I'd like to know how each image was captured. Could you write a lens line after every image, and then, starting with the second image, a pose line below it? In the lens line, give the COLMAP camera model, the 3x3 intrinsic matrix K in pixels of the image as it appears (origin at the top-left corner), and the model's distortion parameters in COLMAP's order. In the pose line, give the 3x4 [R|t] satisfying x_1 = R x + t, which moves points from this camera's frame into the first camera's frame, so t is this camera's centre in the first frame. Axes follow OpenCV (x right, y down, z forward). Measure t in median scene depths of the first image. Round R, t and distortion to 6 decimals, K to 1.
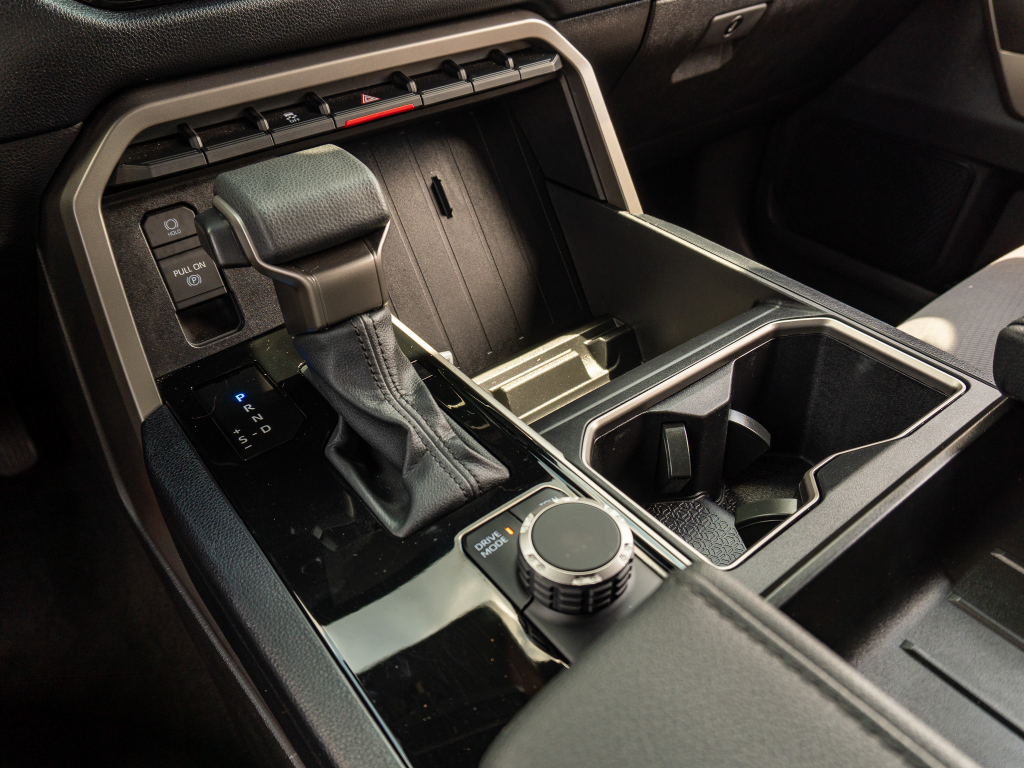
lens RADIAL K [[797.0, 0, 511.2], [0, 797.0, 385.0], [0, 0, 1]] dist [-0.025423, -0.011278]
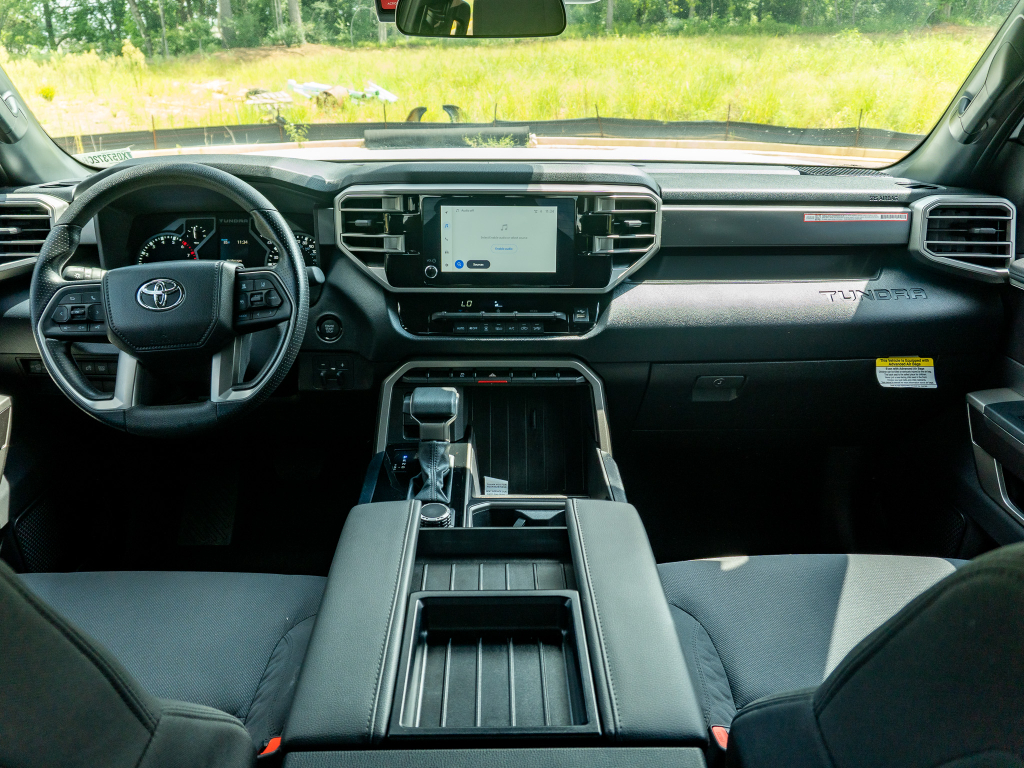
lens RADIAL K [[797.0, 0, 512.7], [0, 797.0, 381.9], [0, 0, 1]] dist [-0.025423, -0.011278]
pose [[0.796198, 0.251761, -0.550168, 1.501163], [-0.387411, 0.910598, -0.143960, 0.030744], [0.464738, 0.327762, 0.822551, -1.314618]]
